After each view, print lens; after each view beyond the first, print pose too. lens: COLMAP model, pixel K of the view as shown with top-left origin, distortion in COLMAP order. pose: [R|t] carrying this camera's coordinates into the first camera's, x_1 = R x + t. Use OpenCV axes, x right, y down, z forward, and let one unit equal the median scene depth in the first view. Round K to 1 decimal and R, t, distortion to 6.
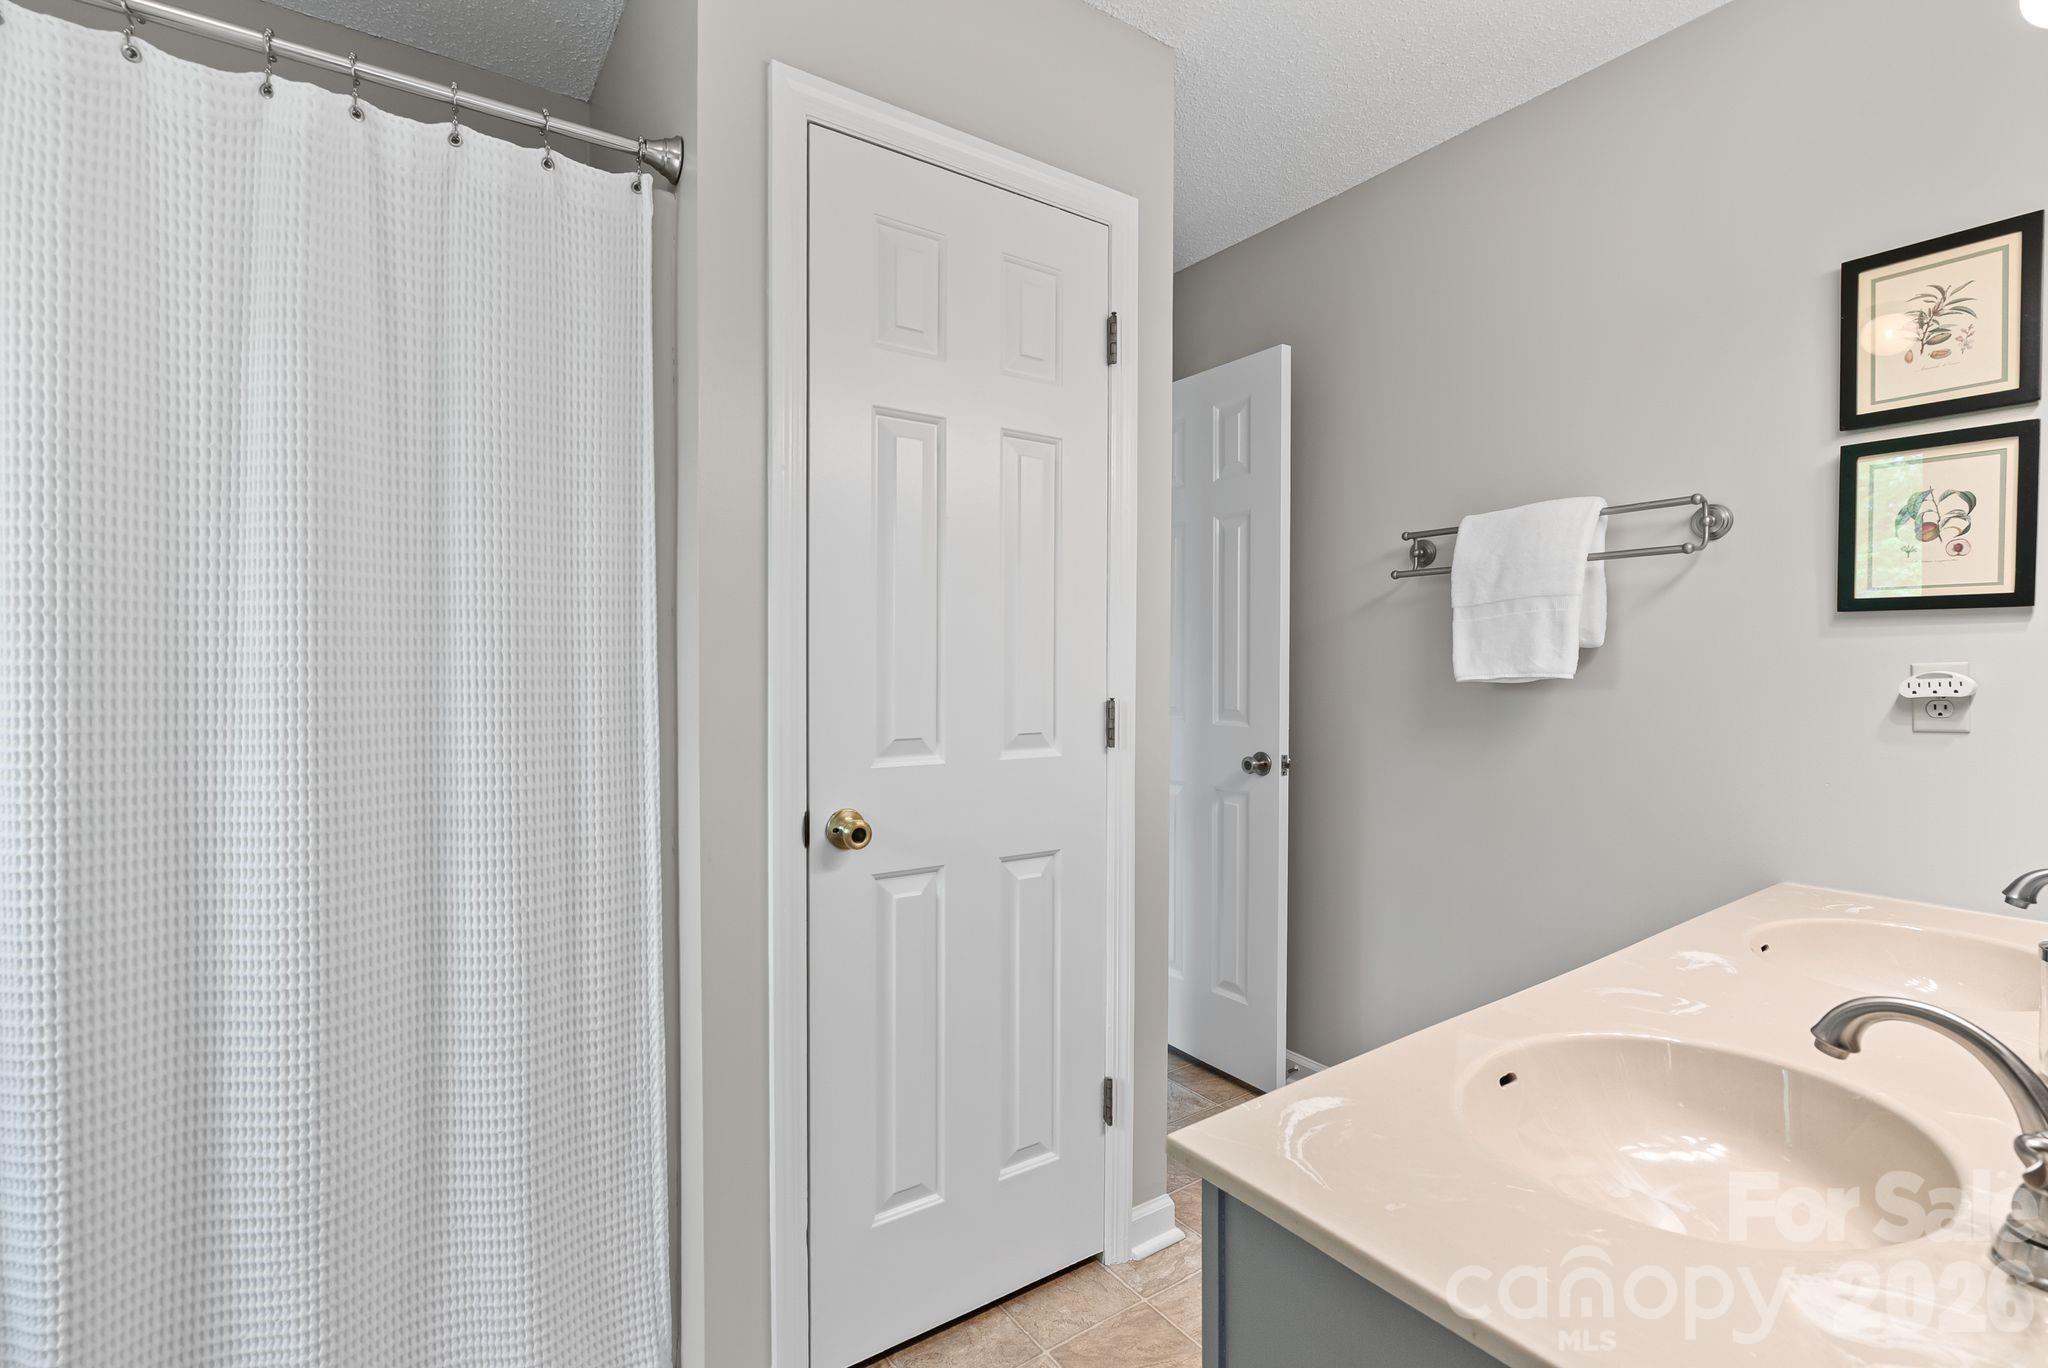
lens RADIAL K [[931.7, 0, 1024.0], [0, 931.7, 684.0], [0, 0, 1]] dist [0.000425, 0.000501]
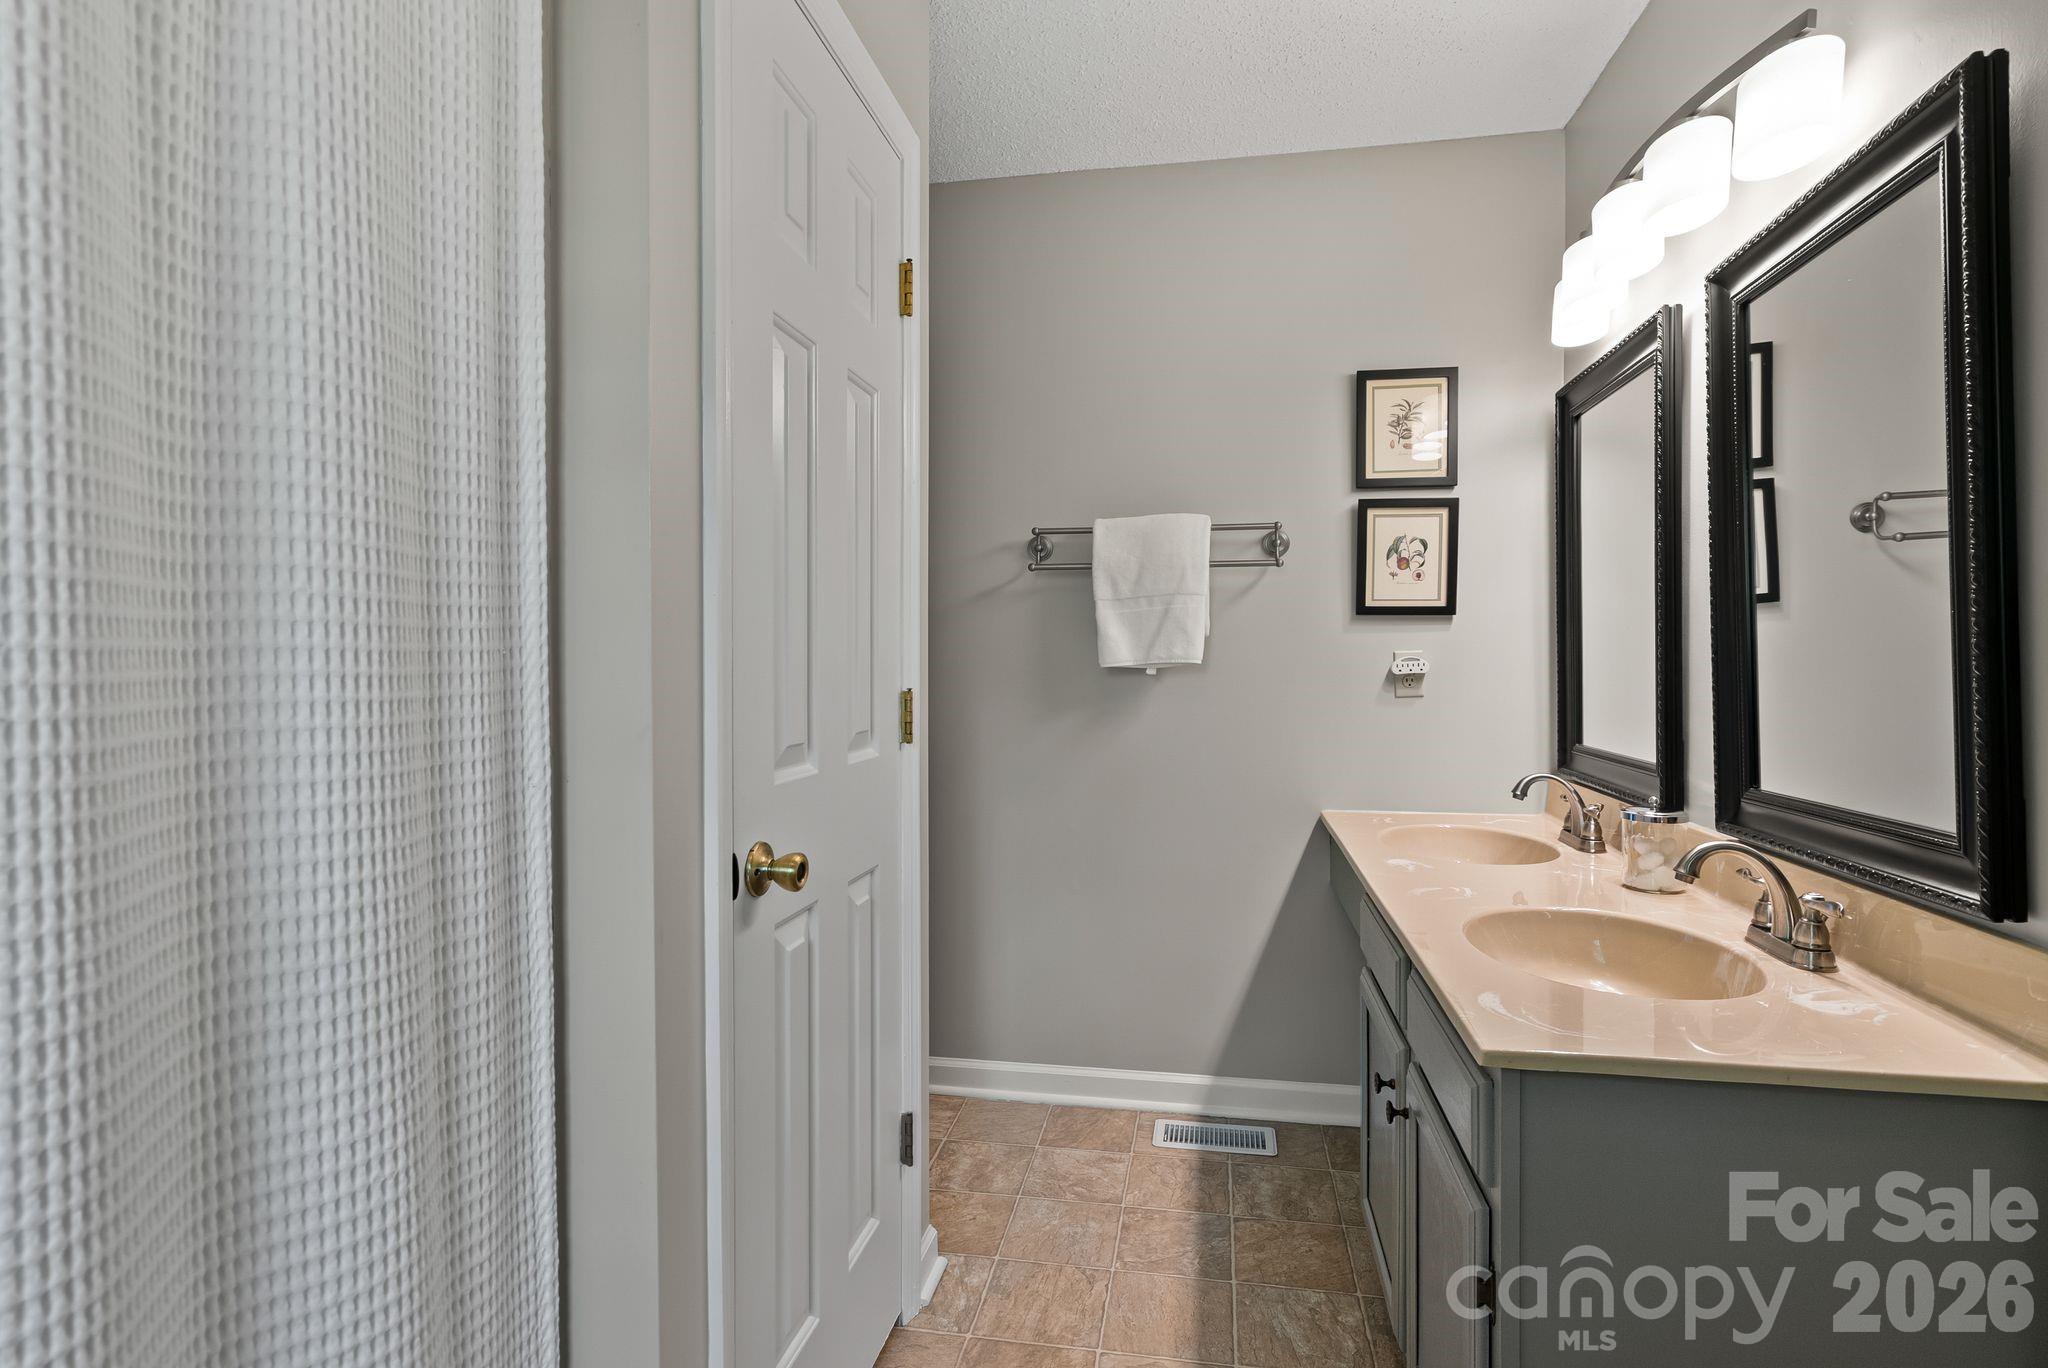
lens RADIAL K [[1024.6, 0, 1024.0], [0, 1024.6, 684.0], [0, 0, 1]] dist [0.014666, 0.000347]
pose [[0.696846, -0.019260, 0.716962, -0.619651], [0.014869, 0.999812, 0.012407, 0.001097], [-0.717067, 0.002015, 0.697002, 0.273049]]
